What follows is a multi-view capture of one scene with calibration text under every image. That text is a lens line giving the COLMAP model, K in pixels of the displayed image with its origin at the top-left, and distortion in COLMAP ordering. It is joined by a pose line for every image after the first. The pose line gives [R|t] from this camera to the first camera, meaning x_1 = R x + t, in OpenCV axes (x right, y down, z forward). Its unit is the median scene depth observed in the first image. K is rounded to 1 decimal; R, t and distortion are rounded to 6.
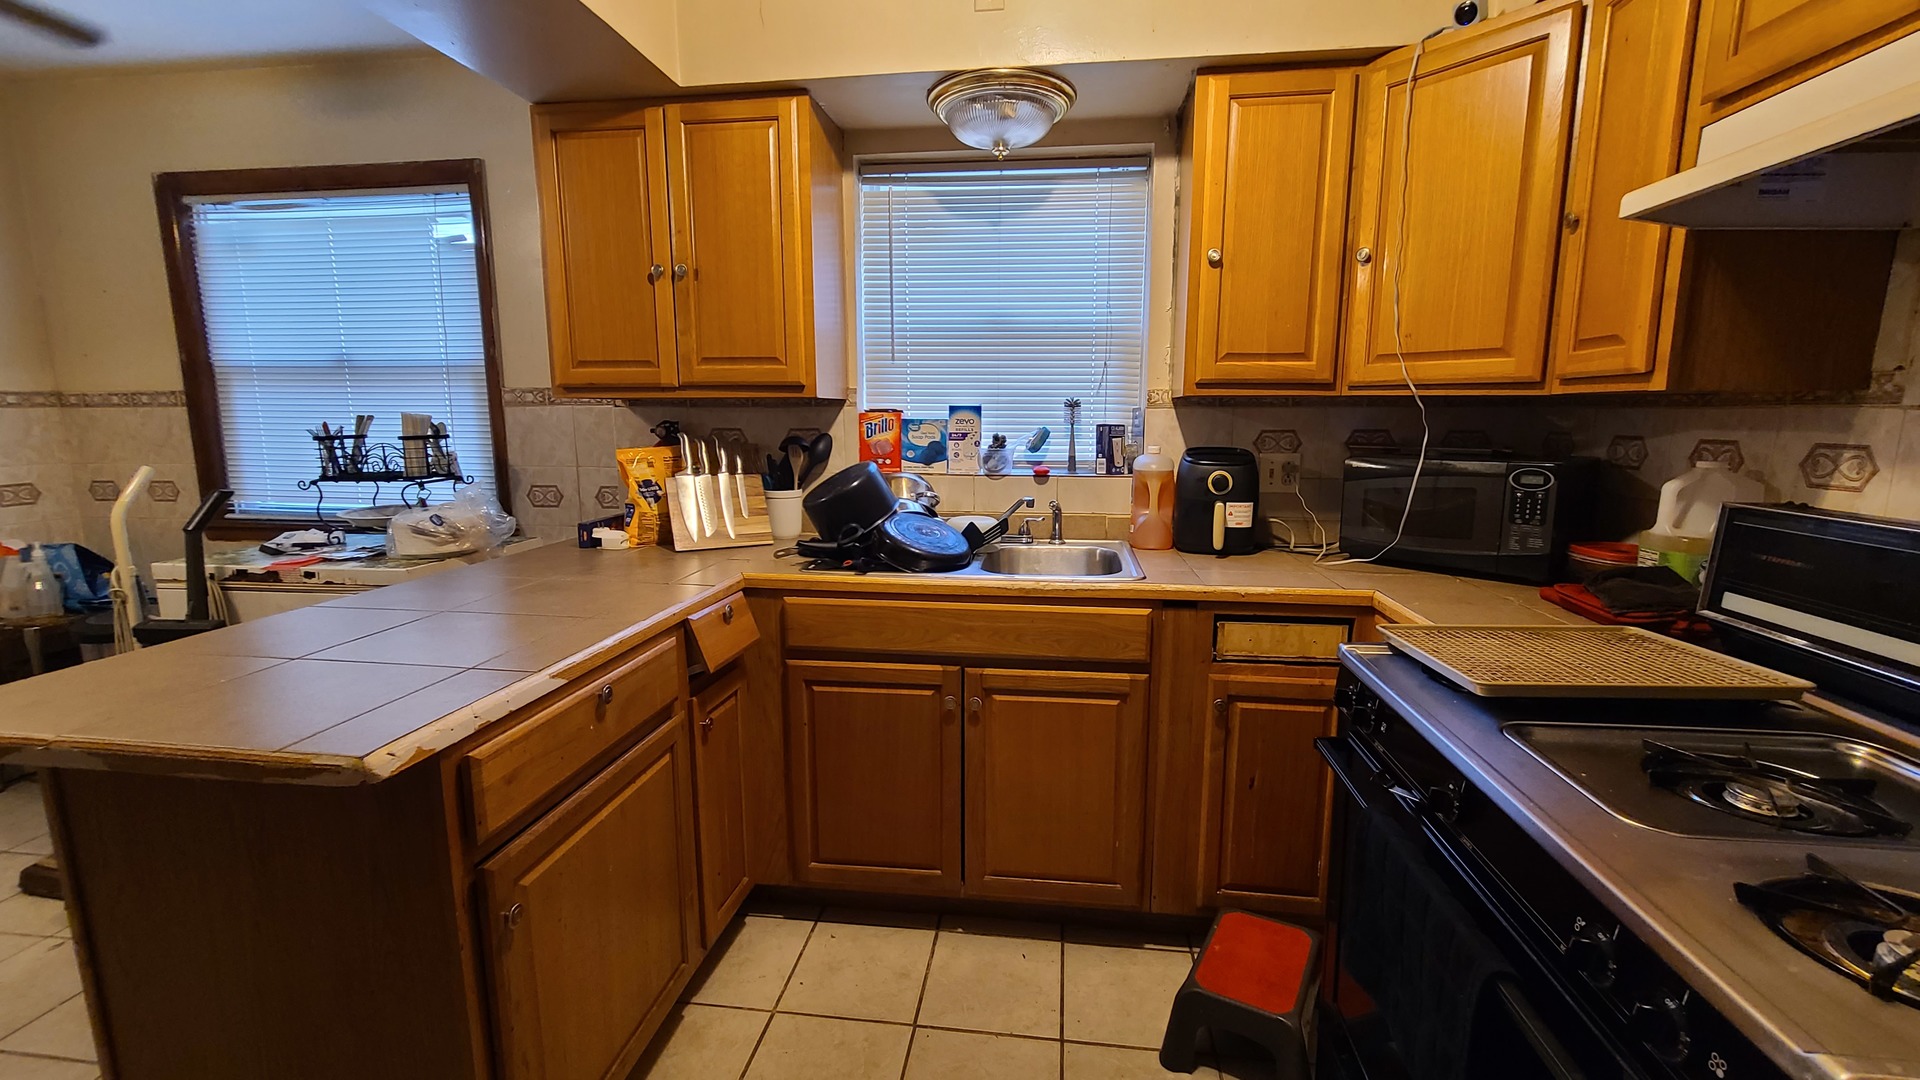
lens RADIAL K [[781.2, 0, 960.0], [0, 781.2, 540.0], [0, 0, 1]] dist [0.002765, 0.000321]
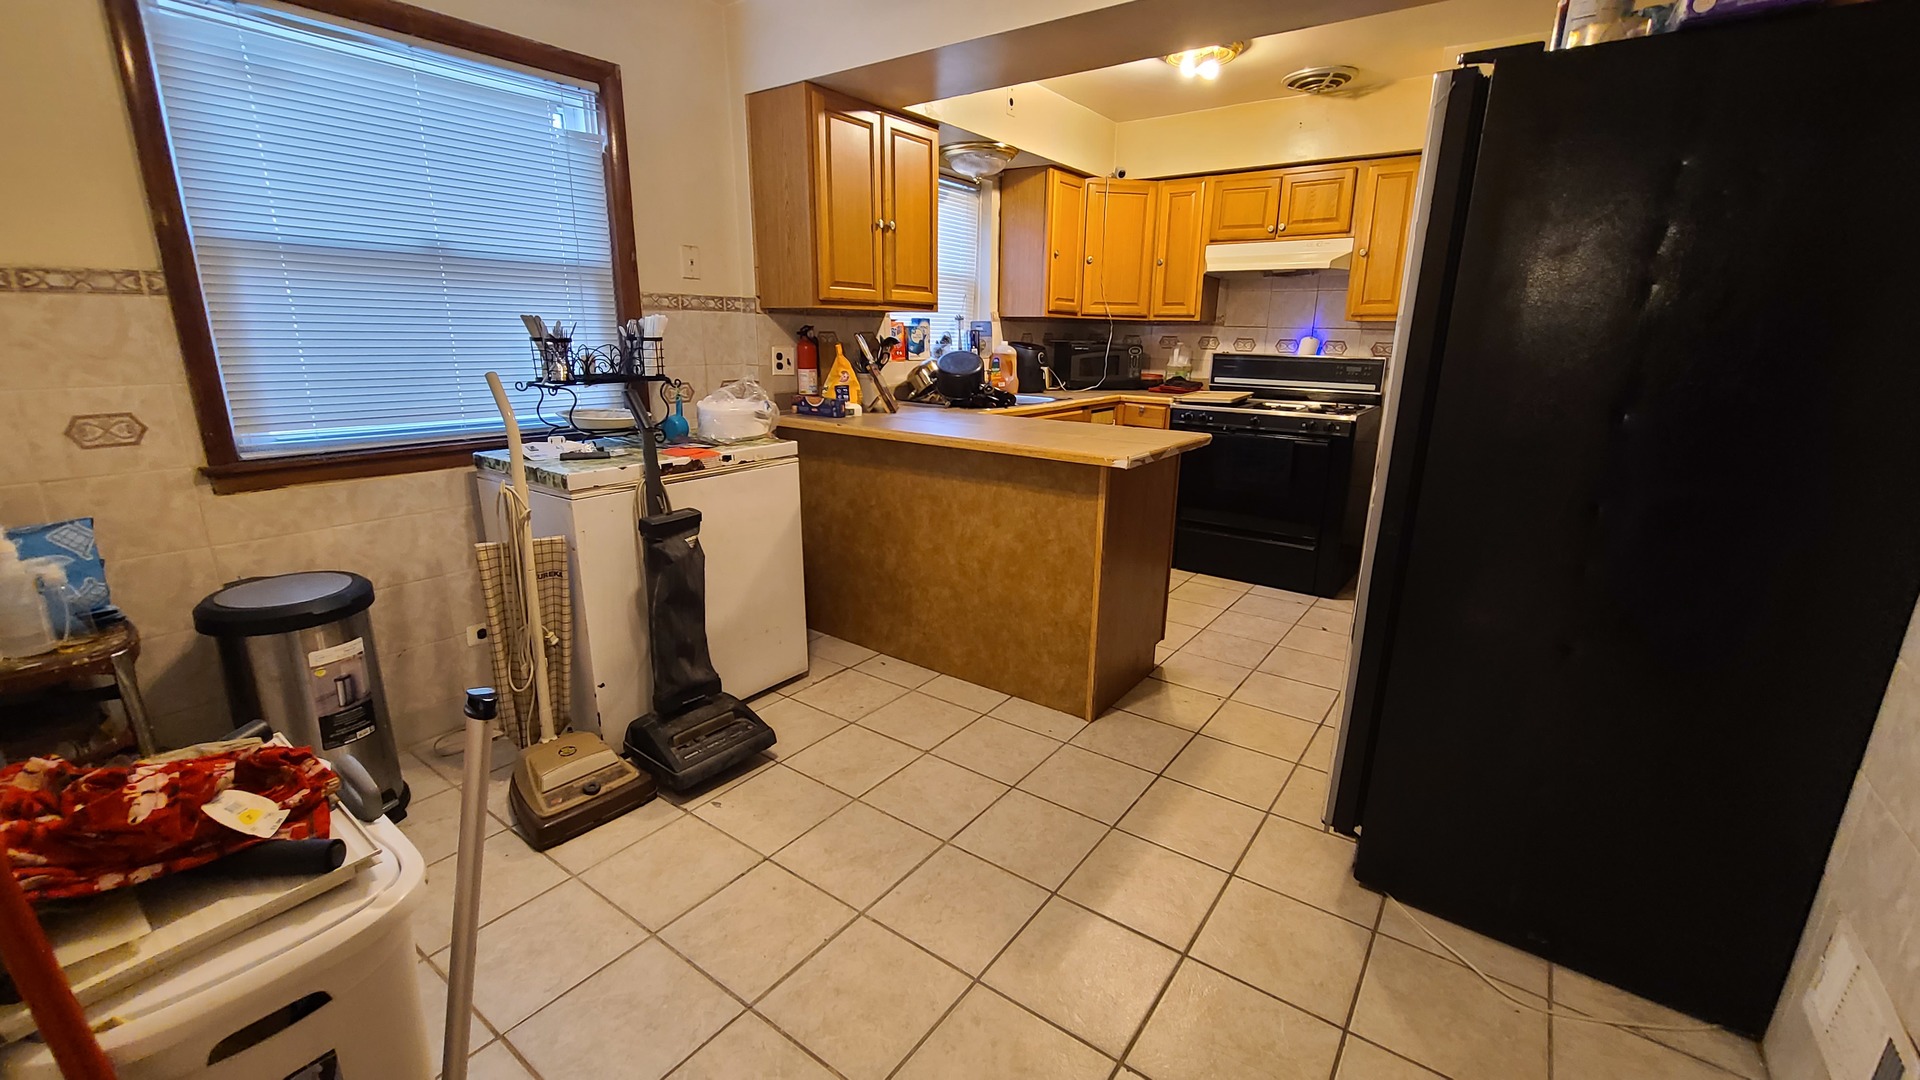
lens RADIAL K [[792.4, 0, 960.0], [0, 792.4, 540.0], [0, 0, 1]] dist [-0.000496, -0.000134]
pose [[0.487069, -0.218500, 0.845590, -1.408977], [0.125598, 0.975659, 0.179764, -0.004358], [-0.864285, 0.018647, 0.502656, 0.089937]]
